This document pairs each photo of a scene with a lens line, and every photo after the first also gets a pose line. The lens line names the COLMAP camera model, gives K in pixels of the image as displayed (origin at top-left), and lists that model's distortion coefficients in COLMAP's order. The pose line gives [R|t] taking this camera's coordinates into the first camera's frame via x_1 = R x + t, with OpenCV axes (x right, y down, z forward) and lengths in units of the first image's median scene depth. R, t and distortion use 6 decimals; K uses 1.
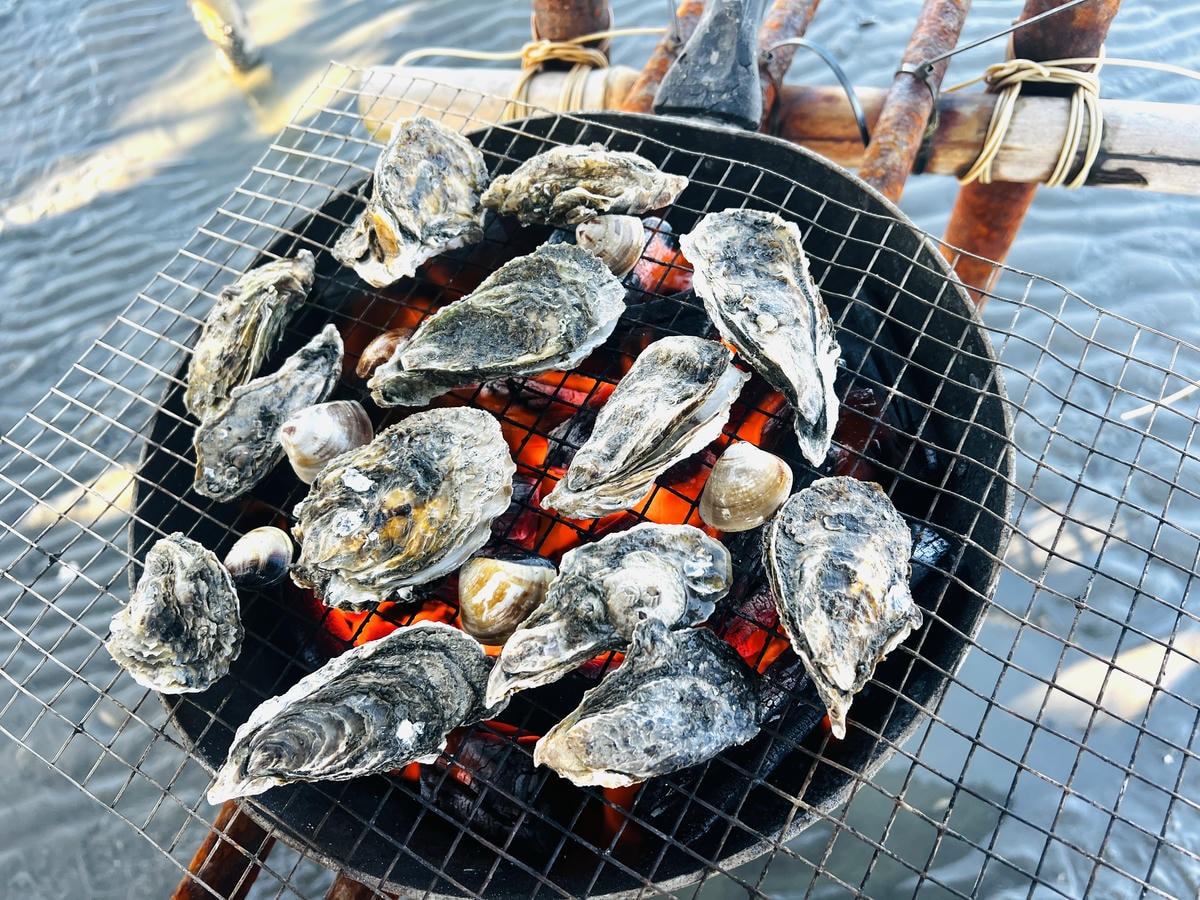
lens RADIAL K [[979.4, 0, 600.0], [0, 979.4, 450.0], [0, 0, 1]] dist [-0.007151, -0.010948]
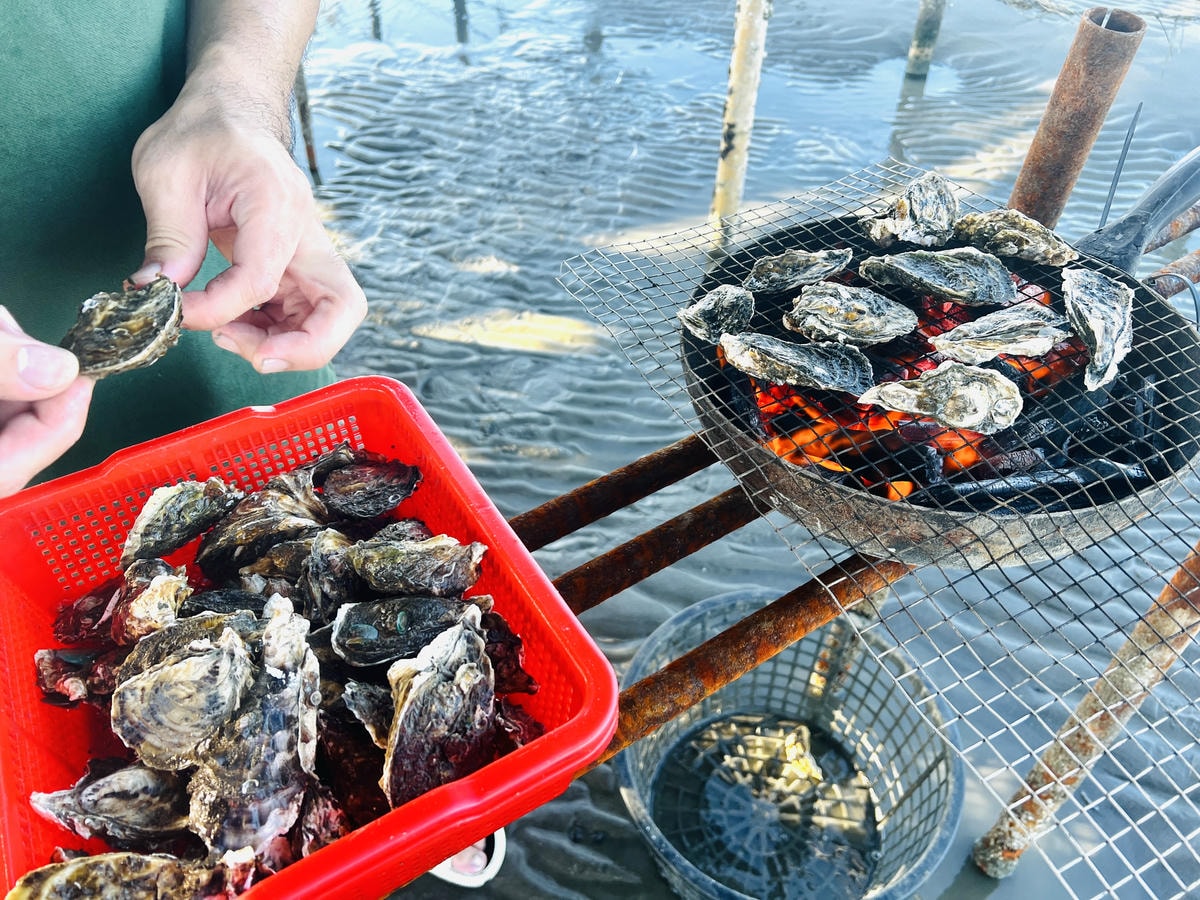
lens RADIAL K [[979.4, 0, 600.0], [0, 979.4, 450.0], [0, 0, 1]] dist [-0.007151, -0.010948]
pose [[0.840660, 0.443762, -0.310428, 0.068458], [-0.515340, 0.831696, -0.206654, 0.796752], [0.166477, 0.333702, 0.927862, -0.607343]]
